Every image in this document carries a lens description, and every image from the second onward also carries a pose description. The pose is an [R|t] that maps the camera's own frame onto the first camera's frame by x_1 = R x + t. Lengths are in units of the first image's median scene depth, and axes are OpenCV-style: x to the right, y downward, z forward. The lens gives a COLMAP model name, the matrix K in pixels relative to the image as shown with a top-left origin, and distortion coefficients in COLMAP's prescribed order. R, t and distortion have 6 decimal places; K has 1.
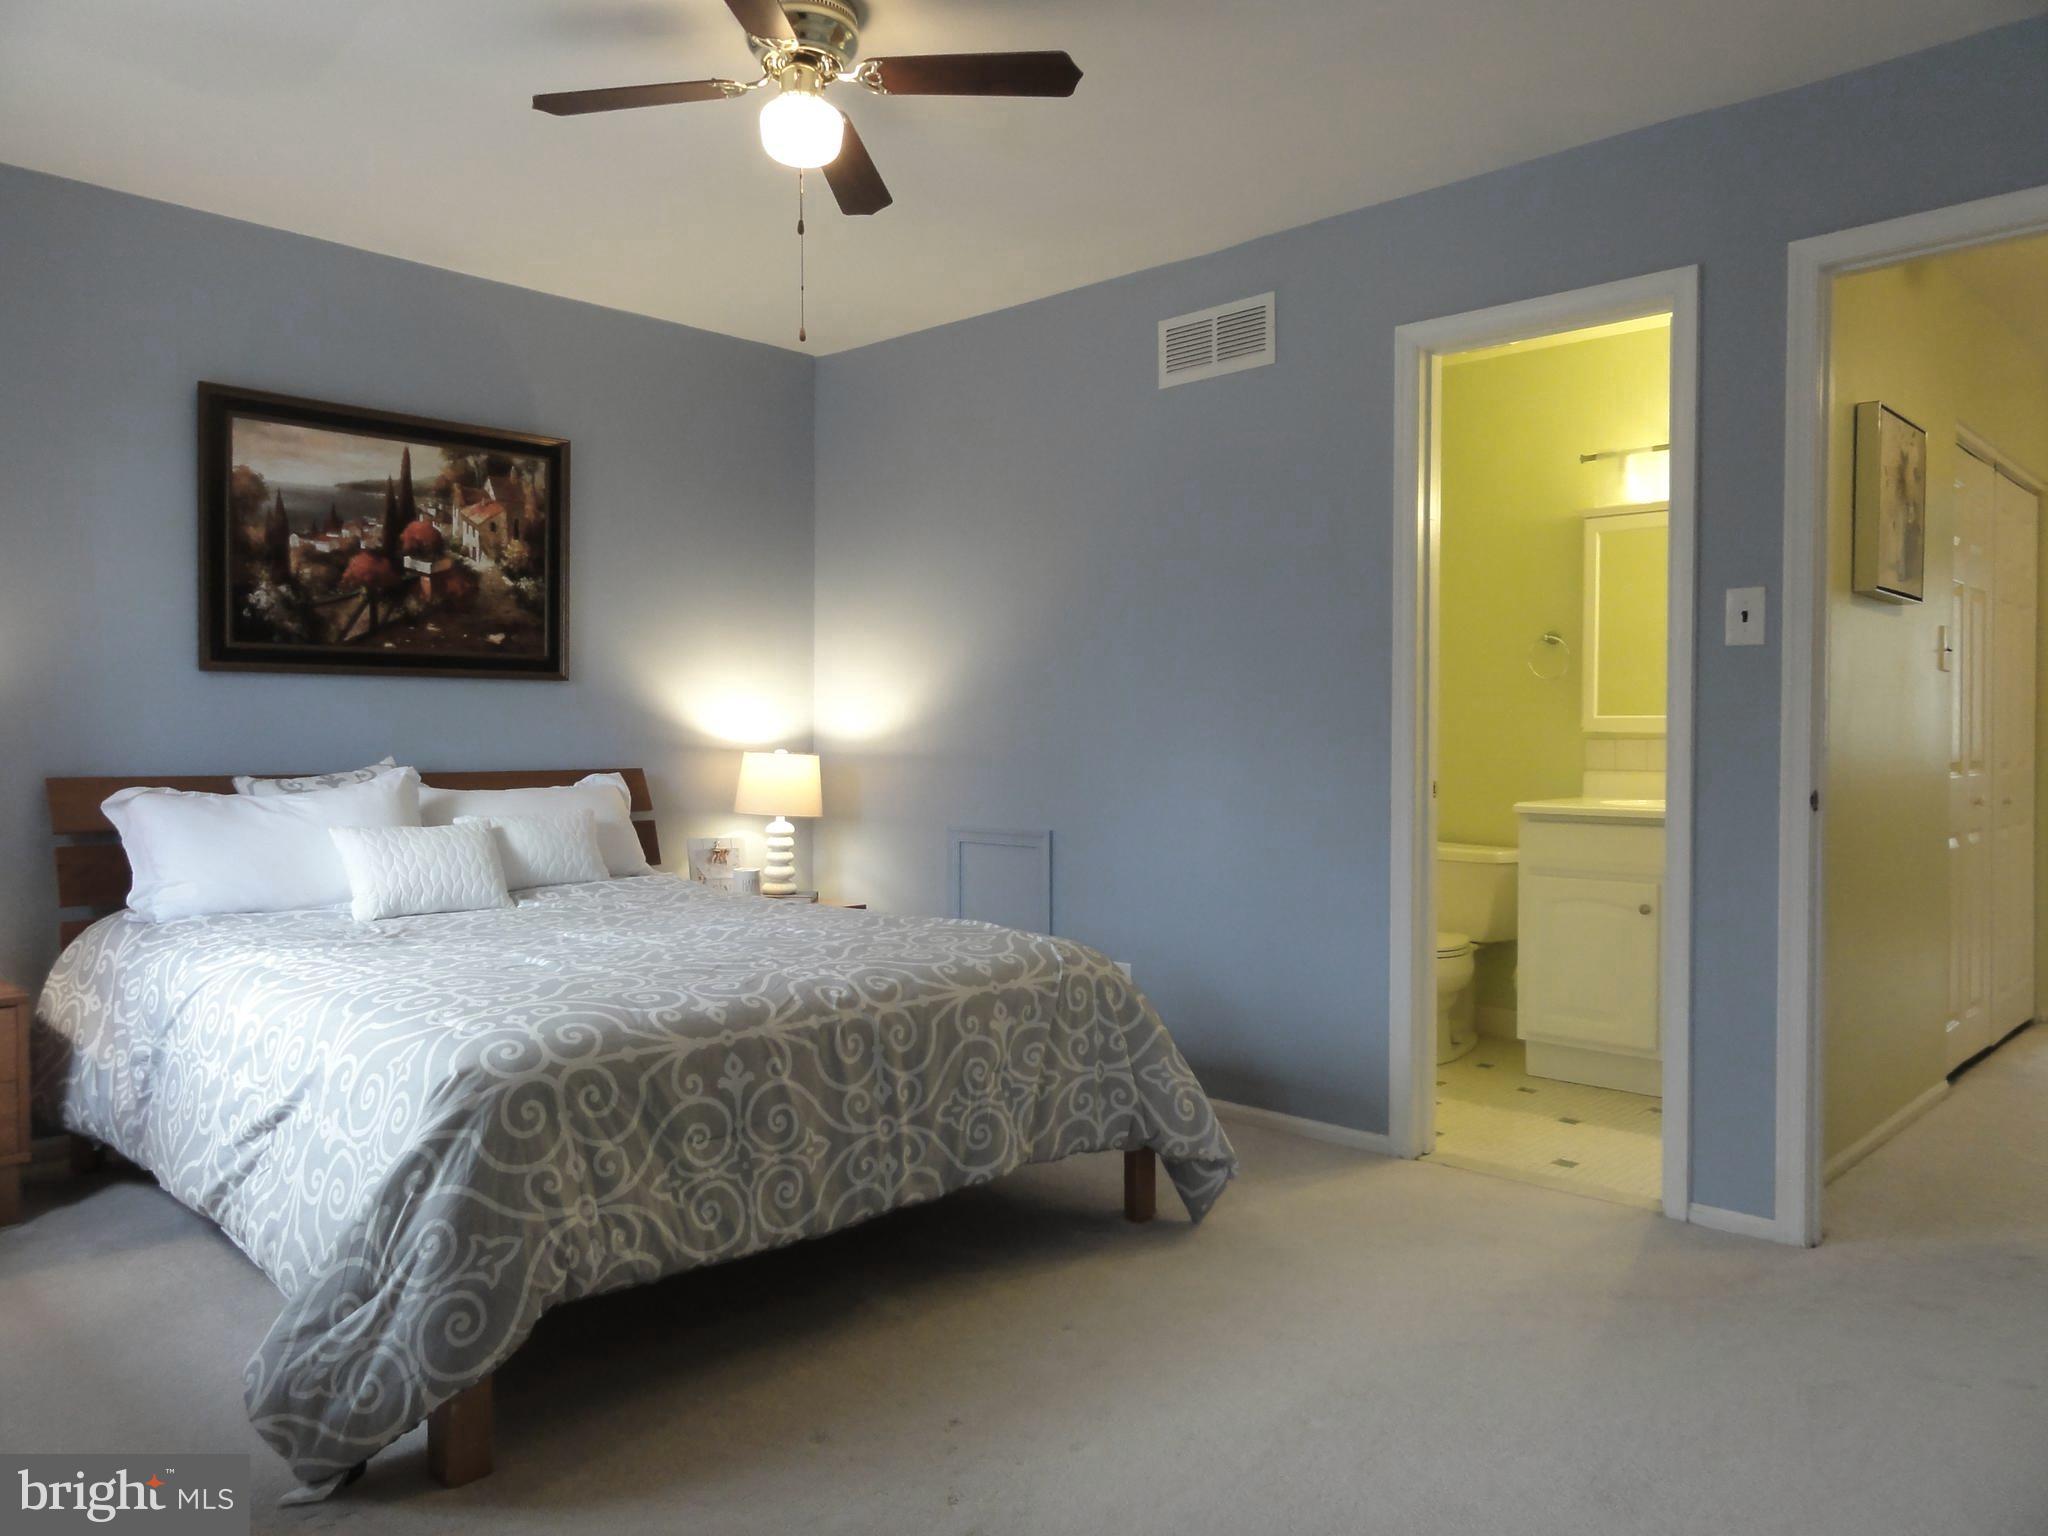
lens RADIAL K [[1445.4, 0, 1019.6], [0, 1445.4, 768.8], [0, 0, 1]] dist [-0.002085, 0.003881]
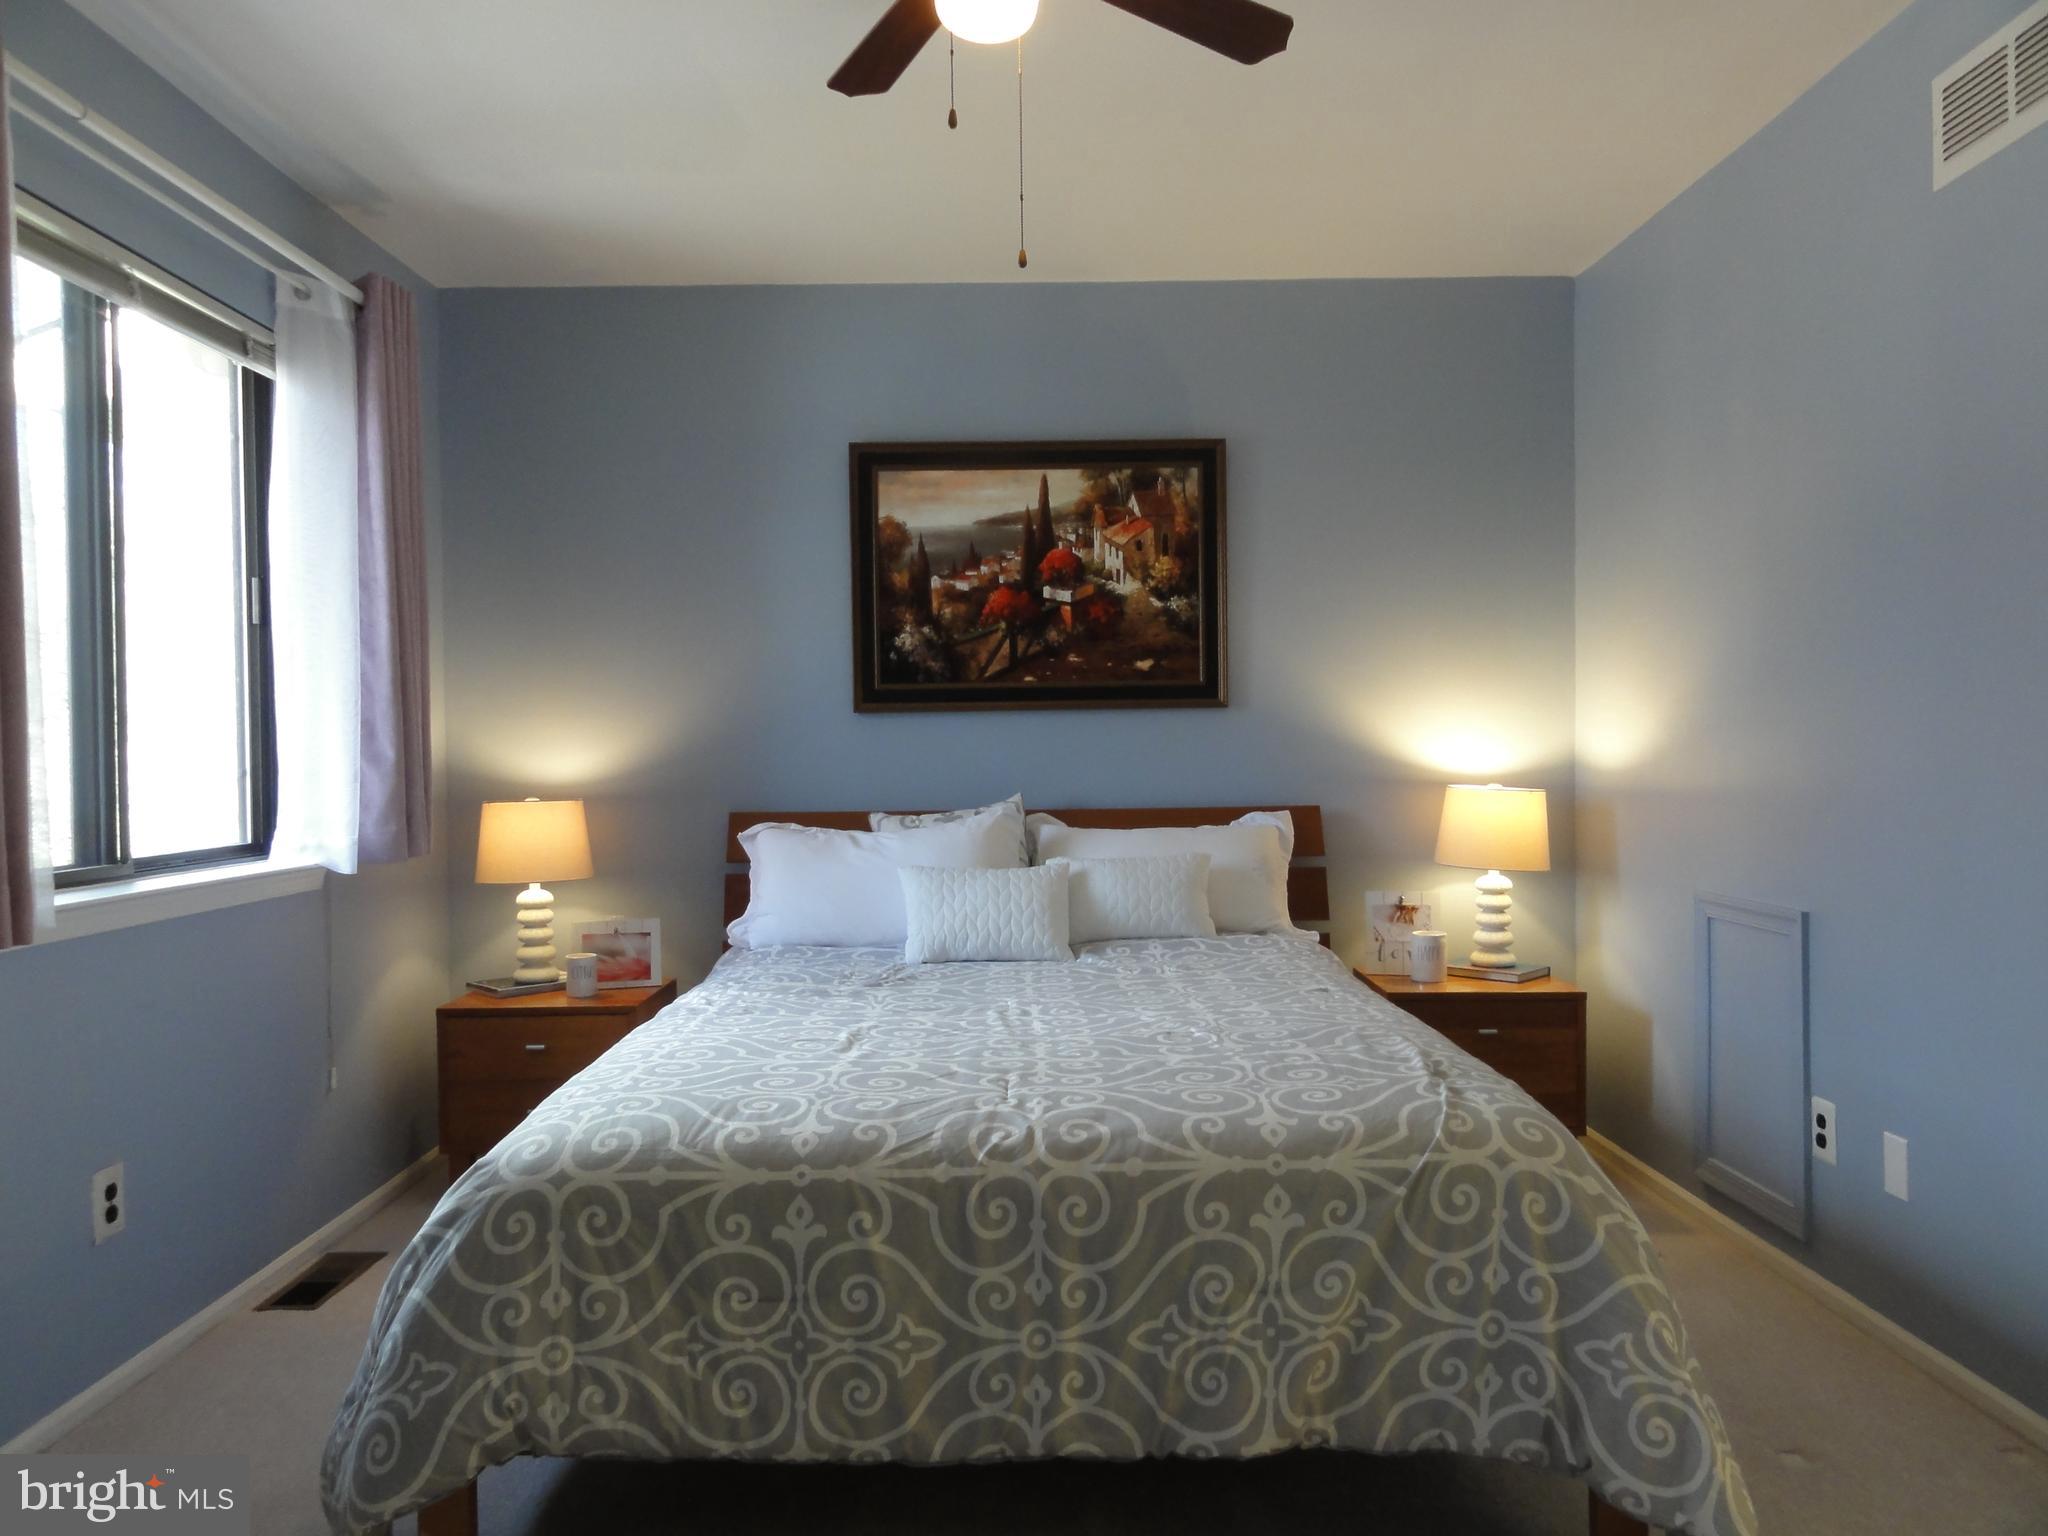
lens RADIAL K [[1445.4, 0, 1021.6], [0, 1445.4, 771.0], [0, 0, 1]] dist [-0.002085, 0.003881]
pose [[0.699976, -0.001733, -0.714164, 0.349596], [-0.002904, 0.999982, -0.005273, -0.024040], [0.714160, 0.005764, 0.699958, 0.418402]]
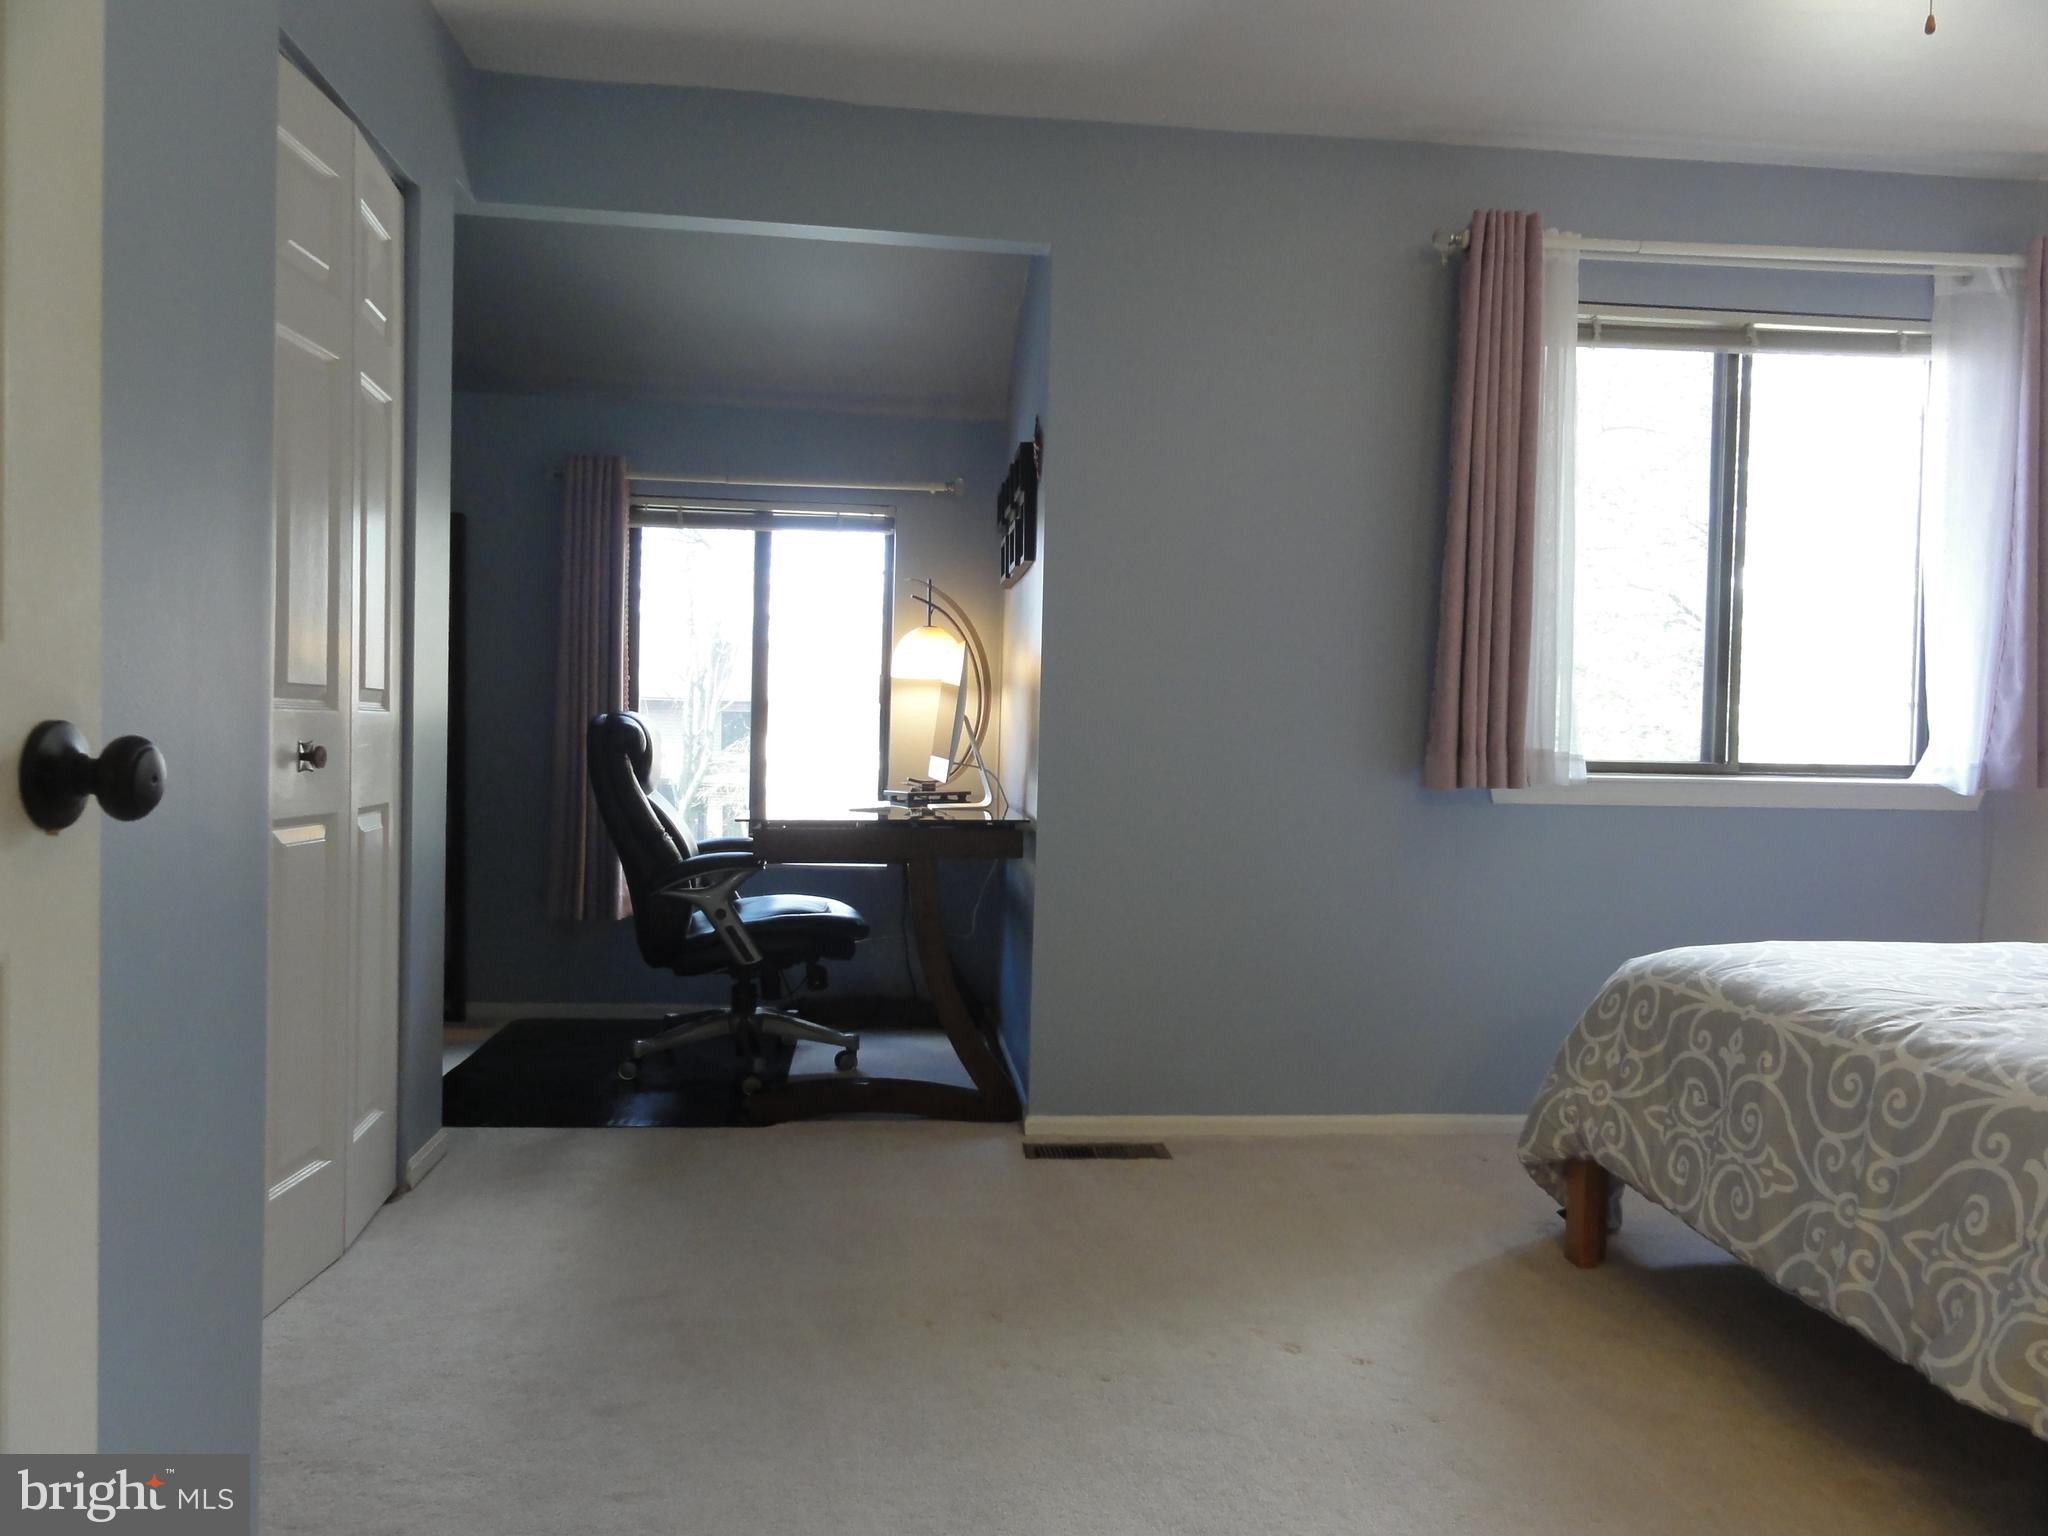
lens RADIAL K [[1445.4, 0, 1027.4], [0, 1445.4, 770.8], [0, 0, 1]] dist [-0.002085, 0.003881]
pose [[-0.646191, 0.005683, -0.763155, 0.632816], [-0.039558, 0.998379, 0.040930, 0.008509], [0.762150, 0.056637, -0.644918, 0.971411]]
